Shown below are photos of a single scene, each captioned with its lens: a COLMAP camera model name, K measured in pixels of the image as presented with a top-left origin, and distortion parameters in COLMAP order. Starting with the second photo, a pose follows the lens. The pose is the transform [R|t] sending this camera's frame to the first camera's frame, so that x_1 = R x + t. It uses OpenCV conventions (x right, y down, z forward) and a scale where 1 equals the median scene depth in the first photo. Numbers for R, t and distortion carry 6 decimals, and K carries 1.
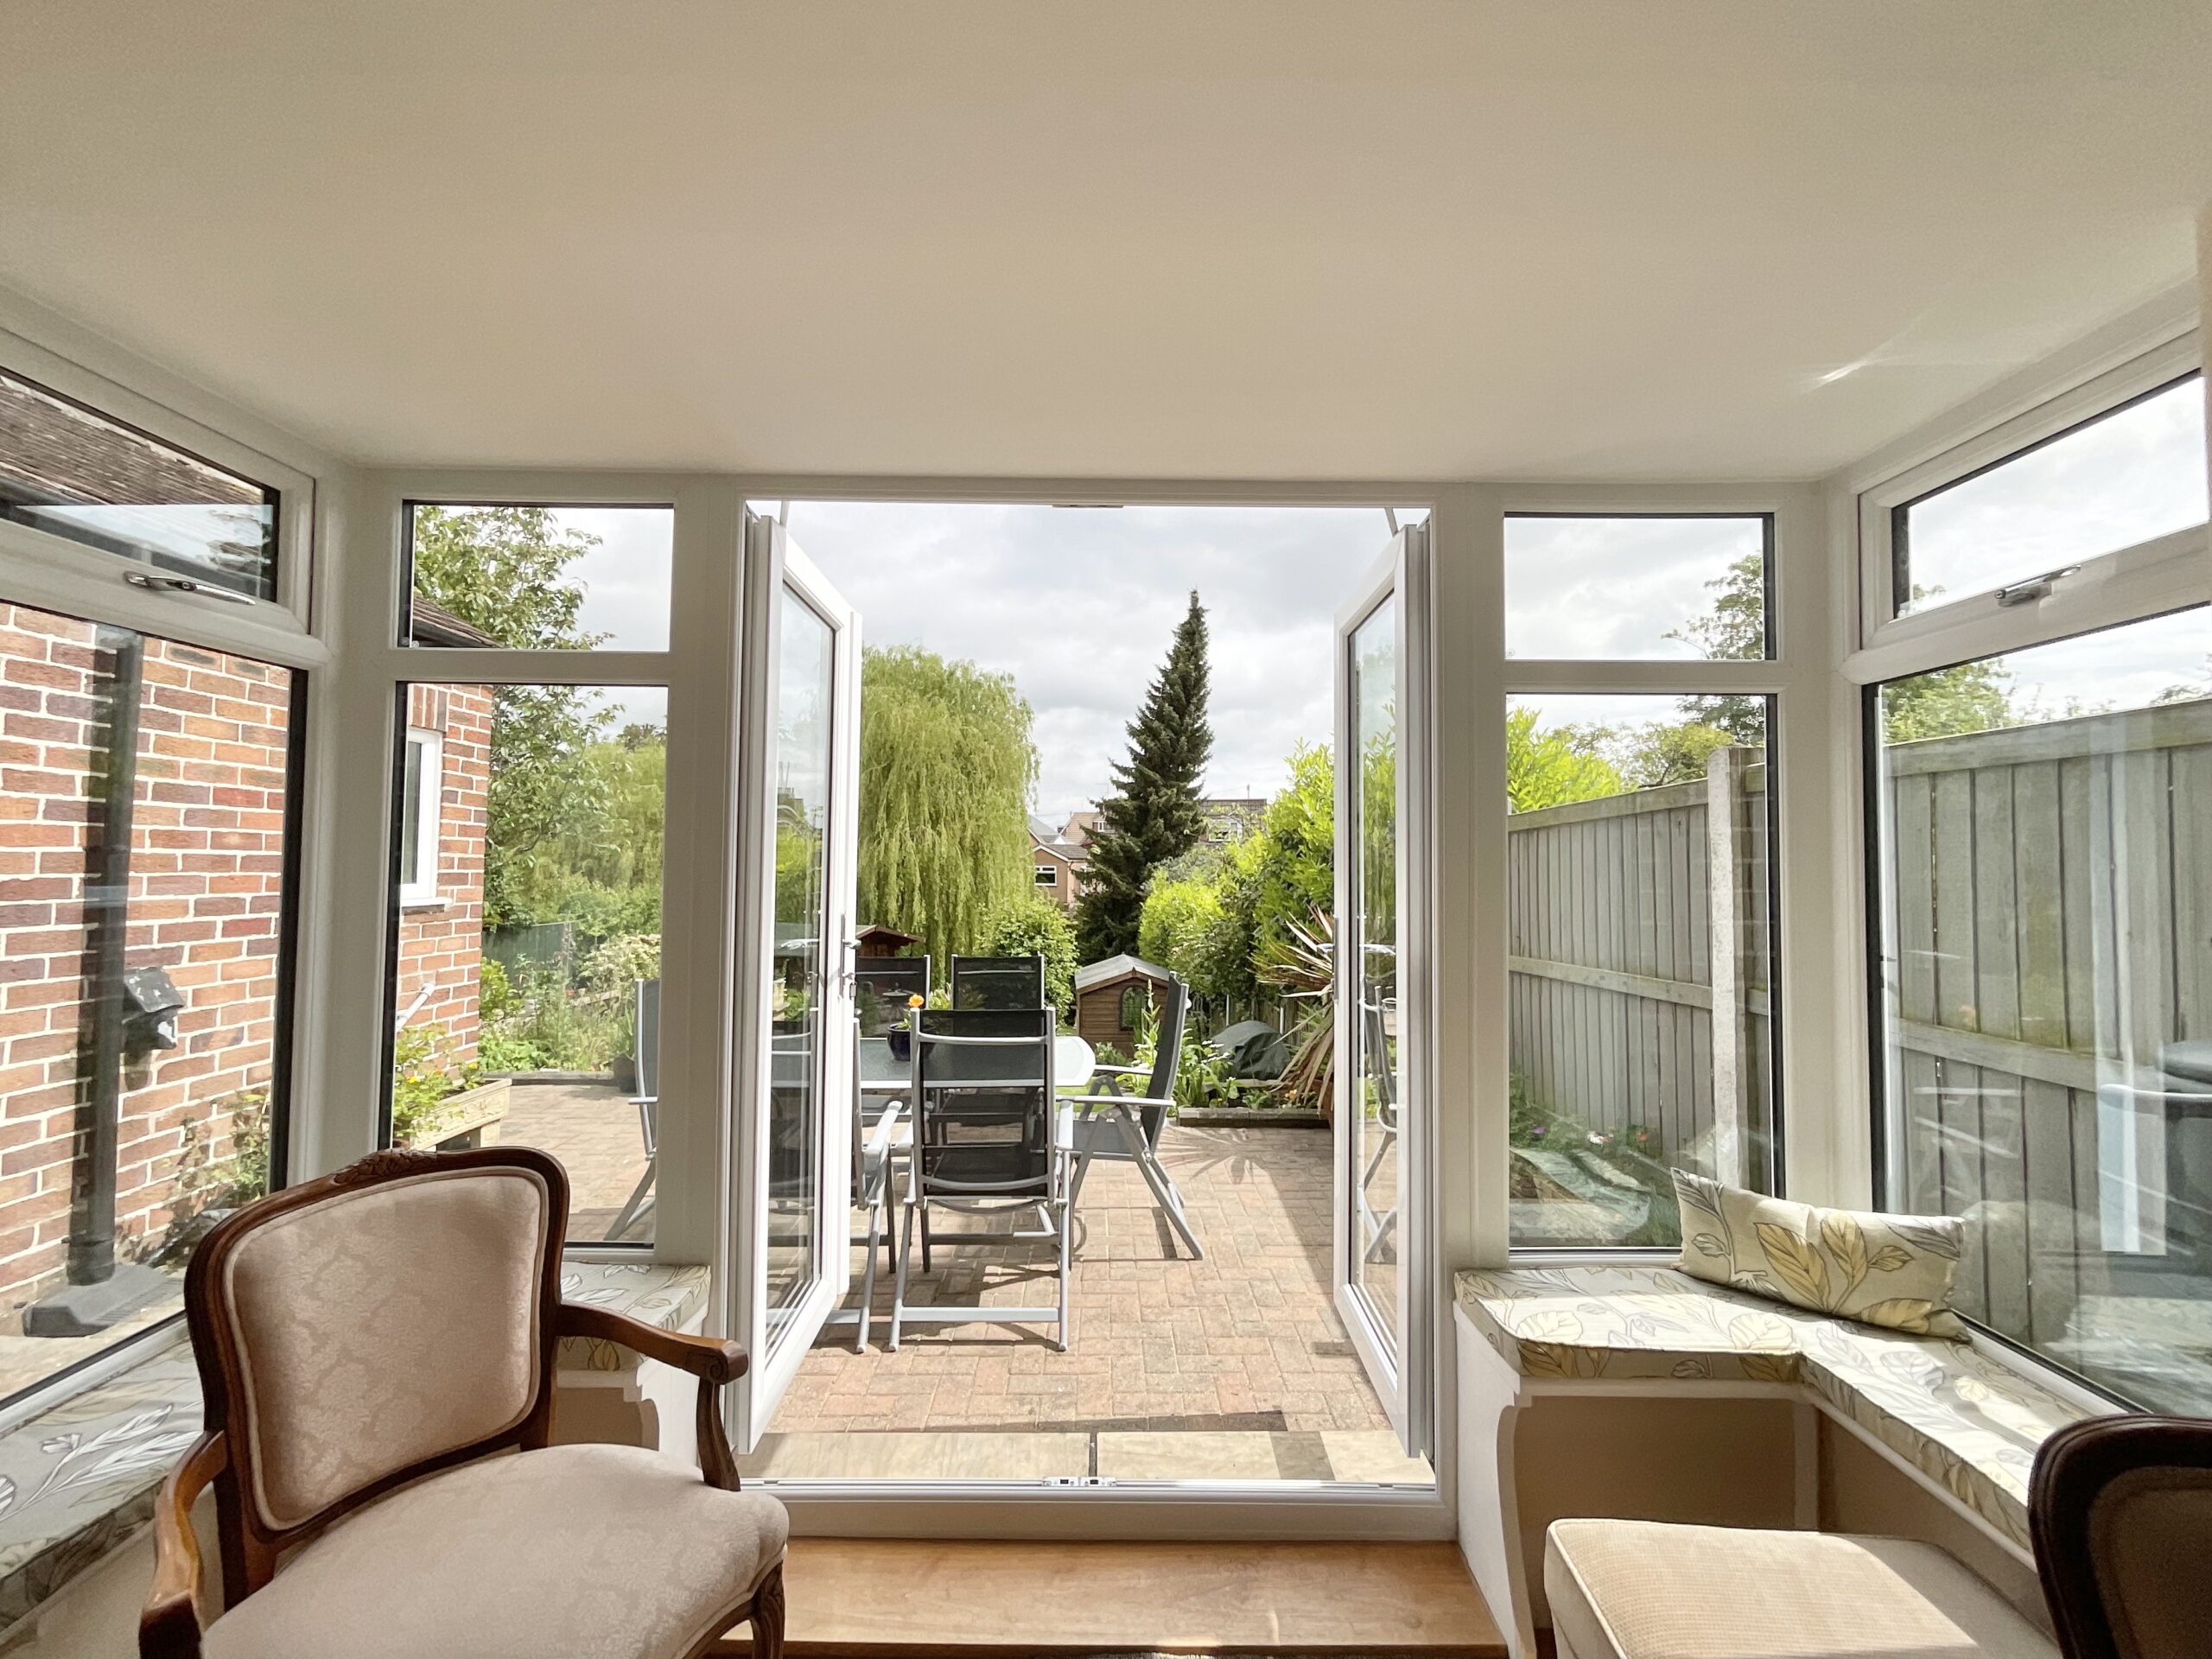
lens RADIAL K [[900.7, 0, 1110.2], [0, 900.7, 816.9], [0, 0, 1]] dist [-0.000211, -0.000270]
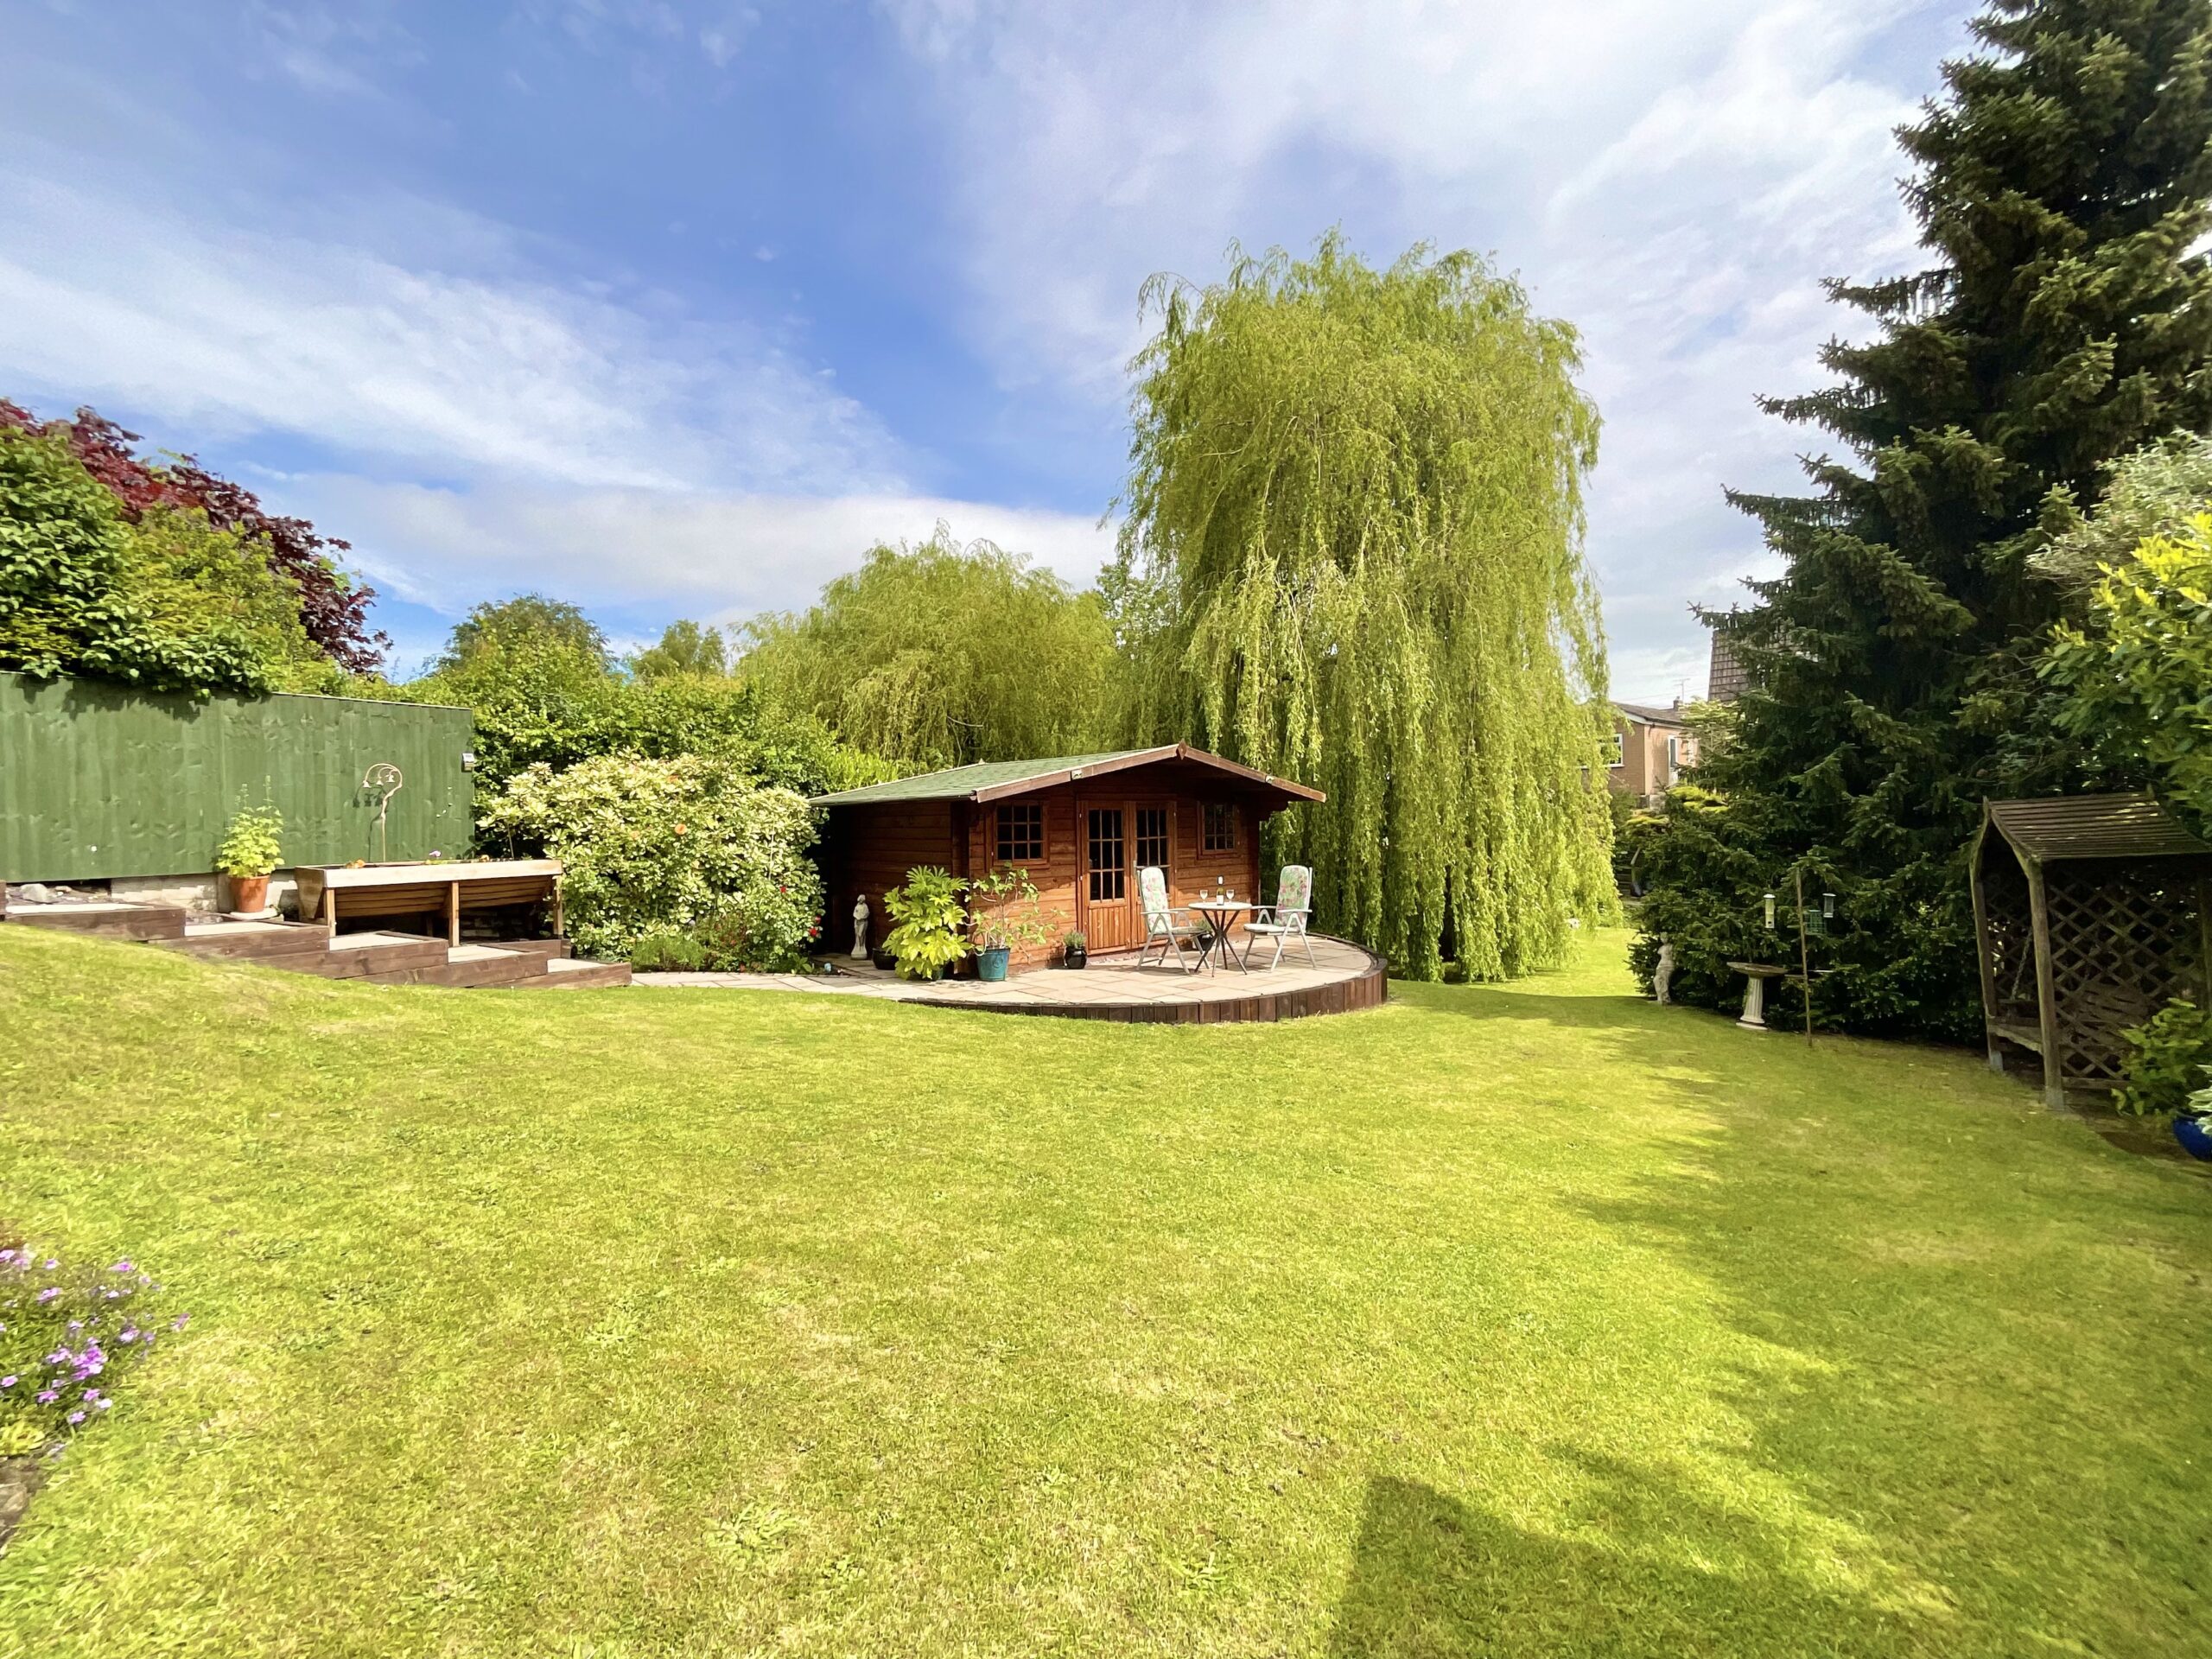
lens RADIAL K [[900.7, 0, 1095.9], [0, 900.7, 825.2], [0, 0, 1]] dist [-0.000211, -0.000270]
pose [[0.843521, -0.021774, -0.536655, -0.059269], [0.056398, 0.997245, 0.048186, 0.118283], [0.534127, -0.070913, 0.842425, 0.542343]]
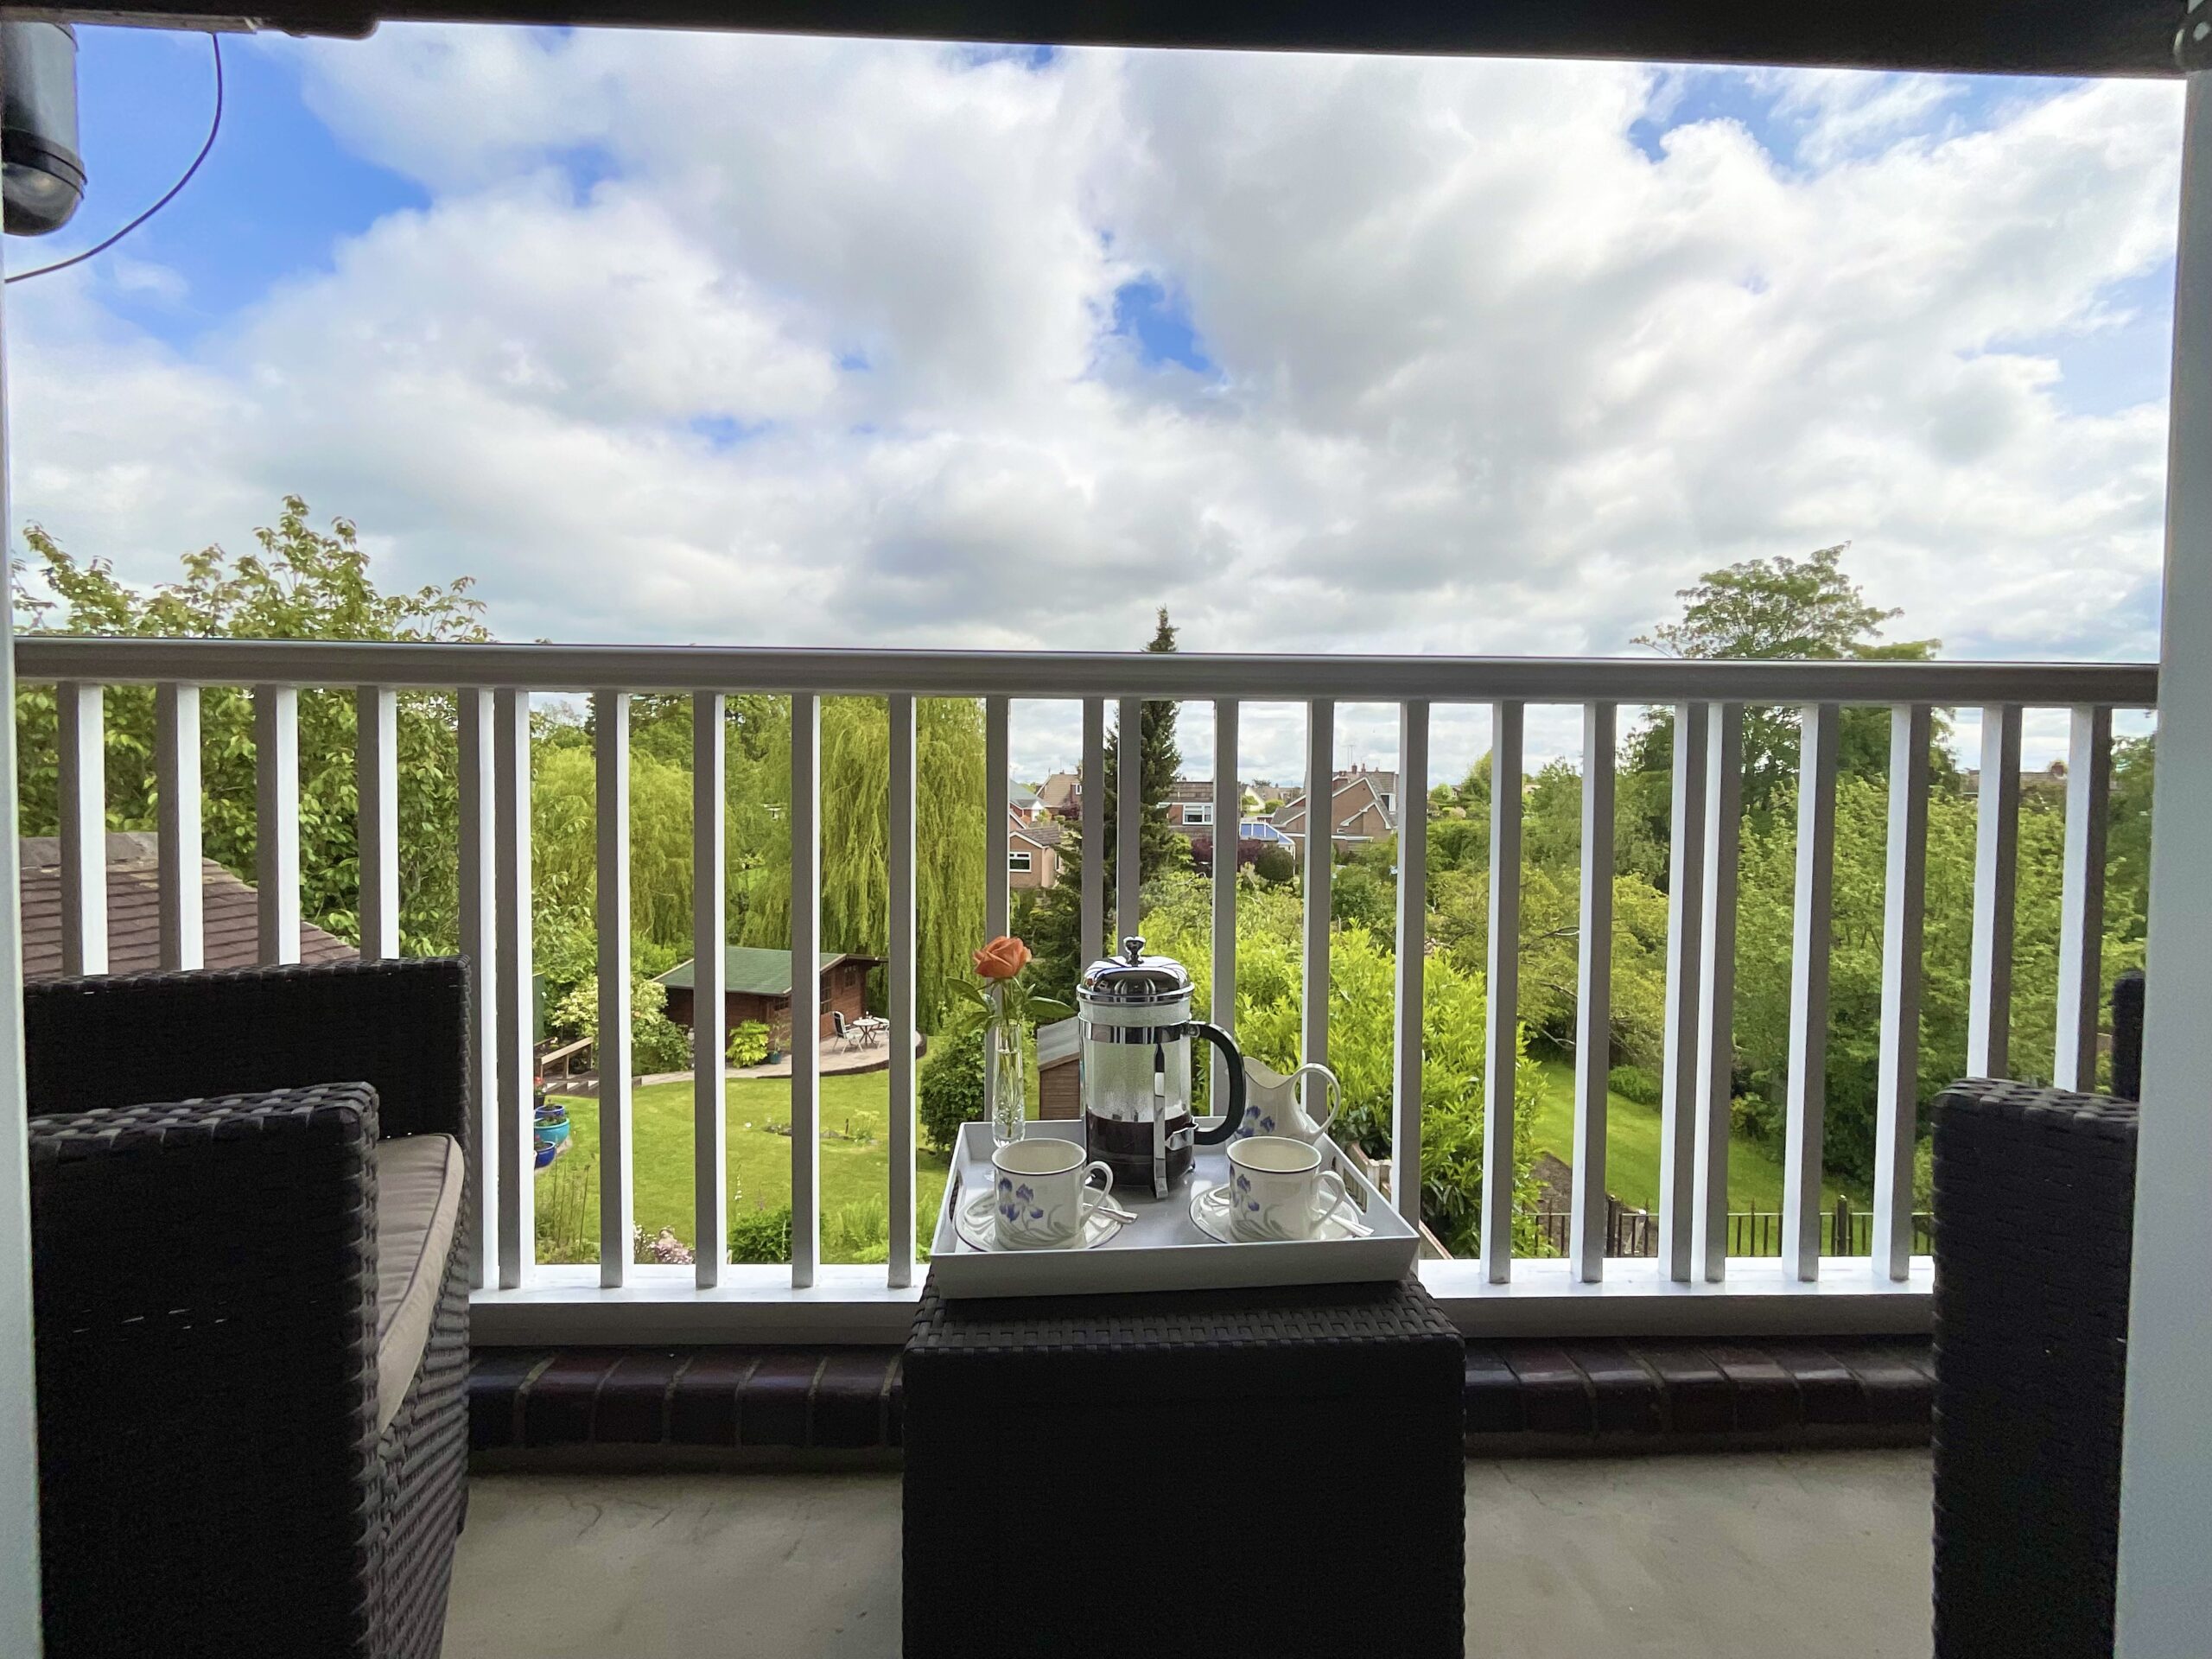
lens RADIAL K [[900.7, 0, 1108.2], [0, 900.7, 827.7], [0, 0, 1]] dist [-0.000211, -0.000270]
pose [[0.999800, 0.002407, 0.019833, 0.012954], [-0.003876, 0.997225, 0.074351, -0.085889], [-0.019599, -0.074413, 0.997035, -0.006356]]
